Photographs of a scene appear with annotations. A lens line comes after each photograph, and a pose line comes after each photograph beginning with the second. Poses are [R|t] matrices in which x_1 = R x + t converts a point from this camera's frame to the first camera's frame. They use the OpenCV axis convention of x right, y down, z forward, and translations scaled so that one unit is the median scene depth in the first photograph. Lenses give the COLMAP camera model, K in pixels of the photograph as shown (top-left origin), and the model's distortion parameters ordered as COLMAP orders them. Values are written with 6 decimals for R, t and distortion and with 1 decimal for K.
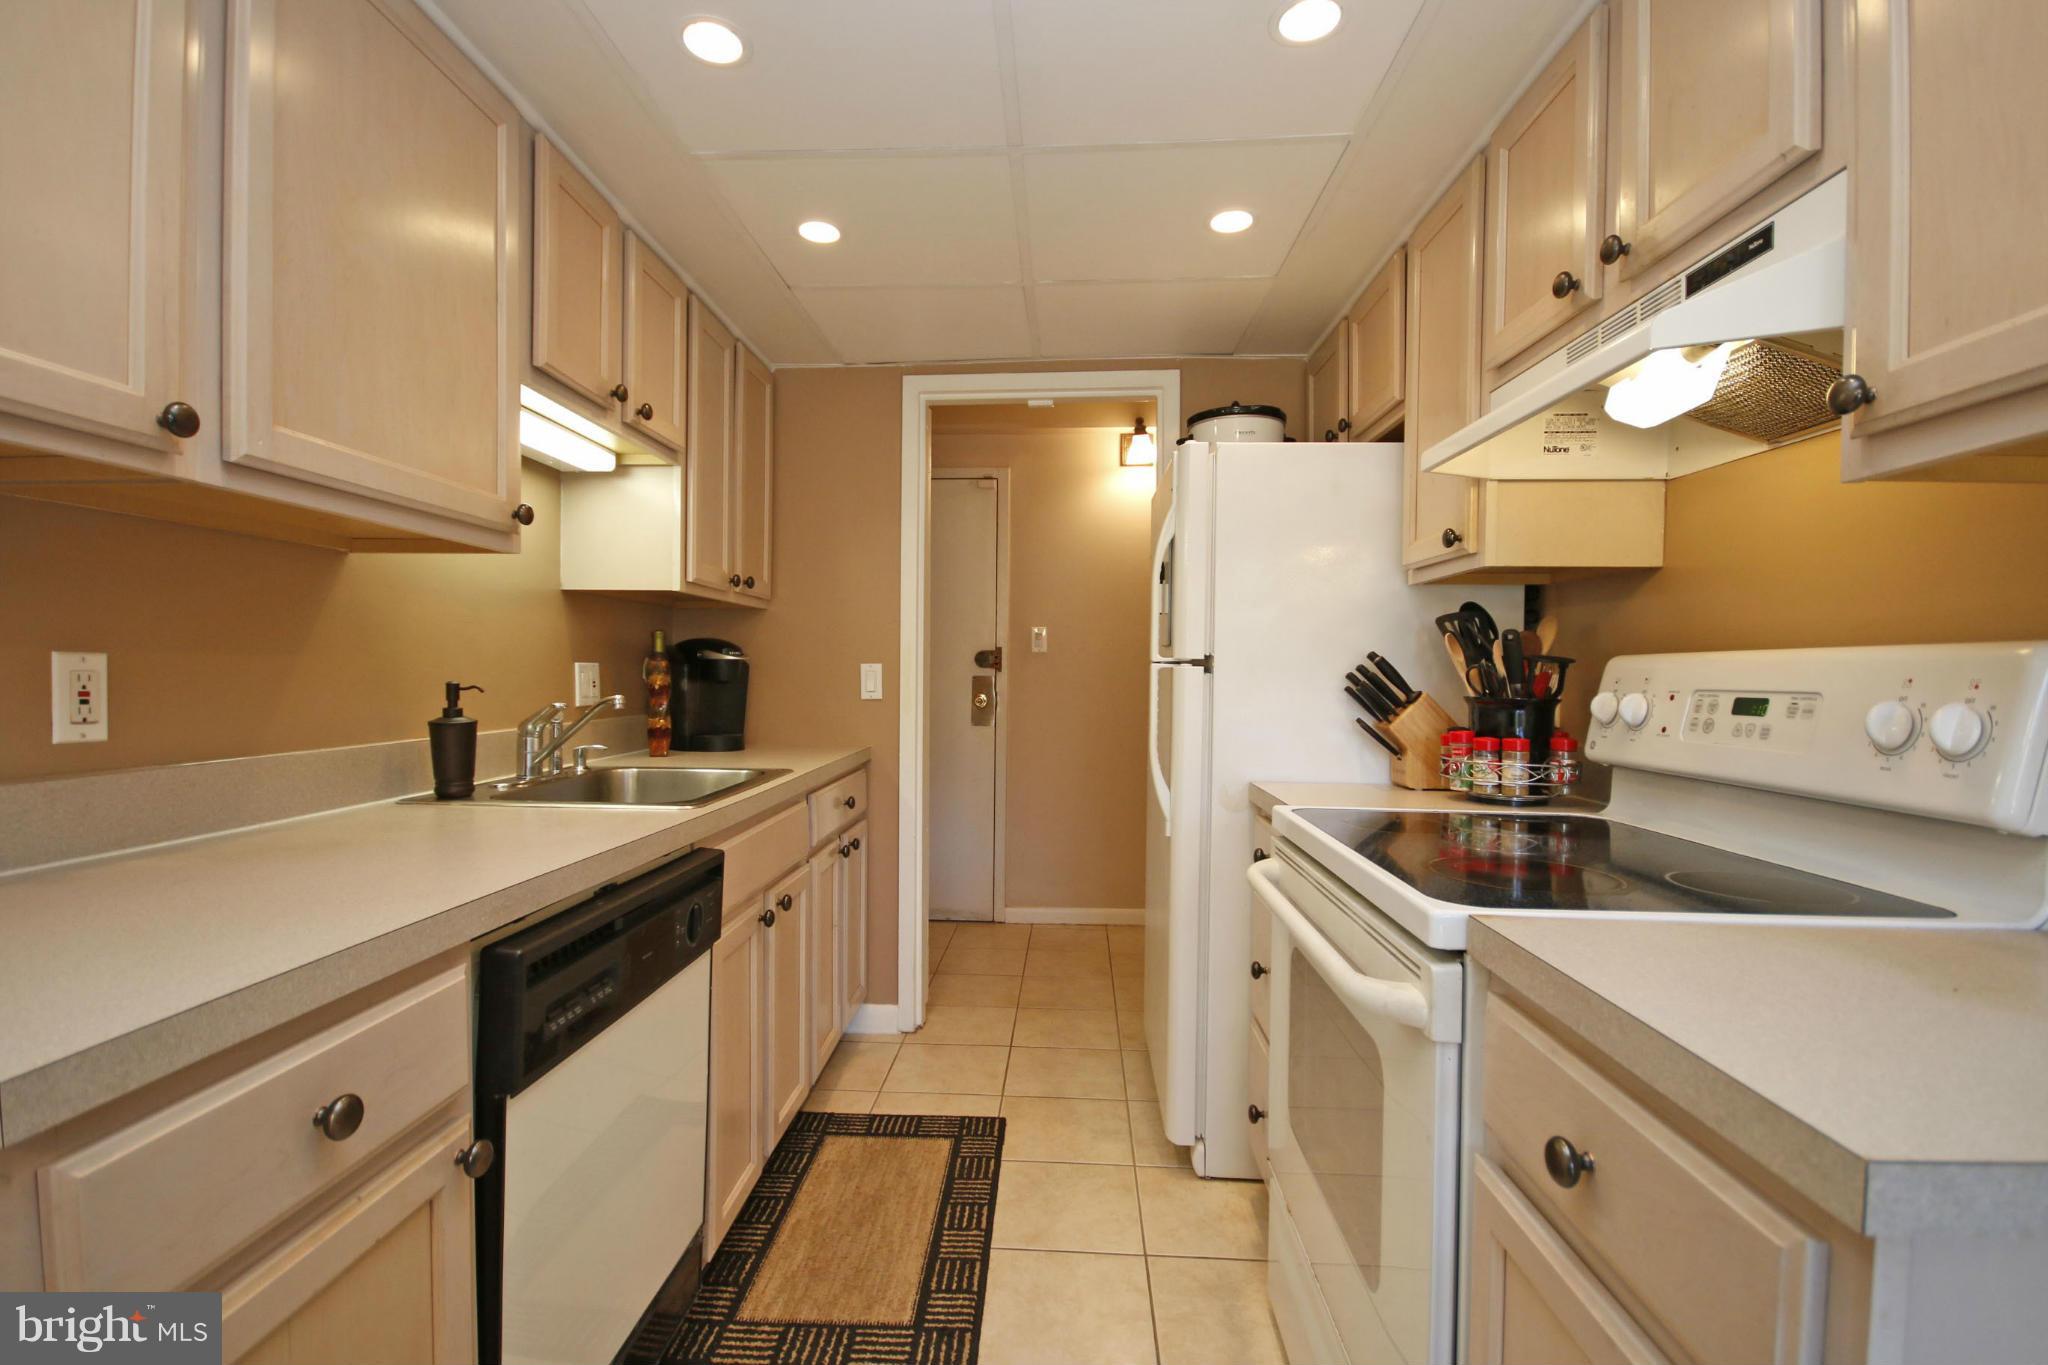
lens RADIAL K [[942.1, 0, 1015.6], [0, 942.1, 677.4], [0, 0, 1]] dist [-0.003057, -0.000906]
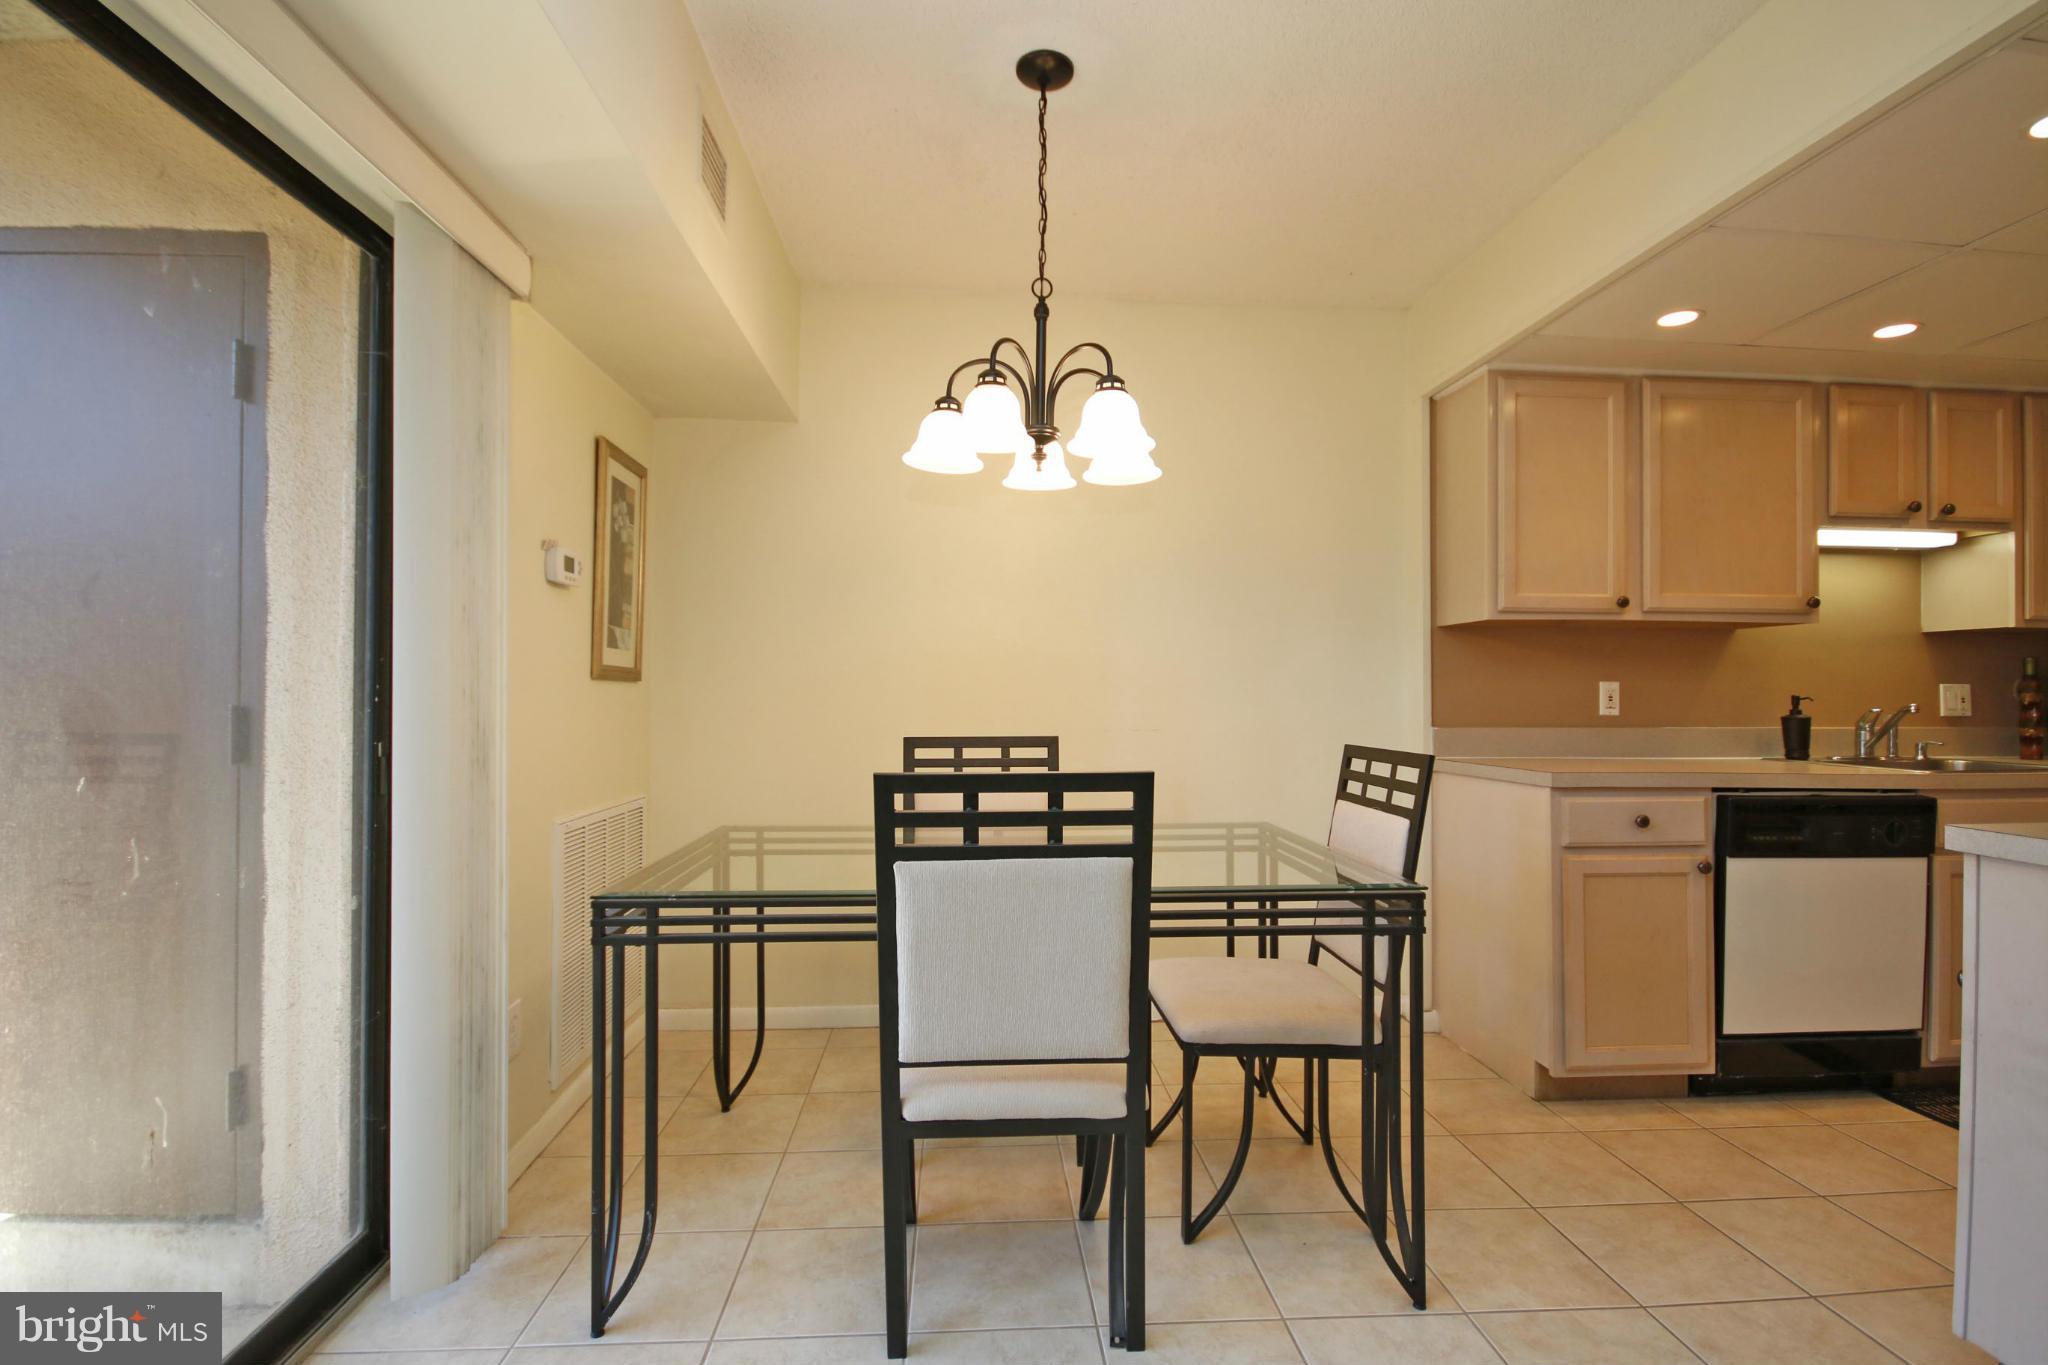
lens RADIAL K [[937.5, 0, 1014.6], [0, 937.5, 683.7], [0, 0, 1]] dist [0.003387, -0.004804]
pose [[0.120169, -0.021523, -0.992520, 0.995772], [-0.009597, 0.999693, -0.022840, 0.038145], [0.992707, 0.012270, 0.119926, -0.691656]]
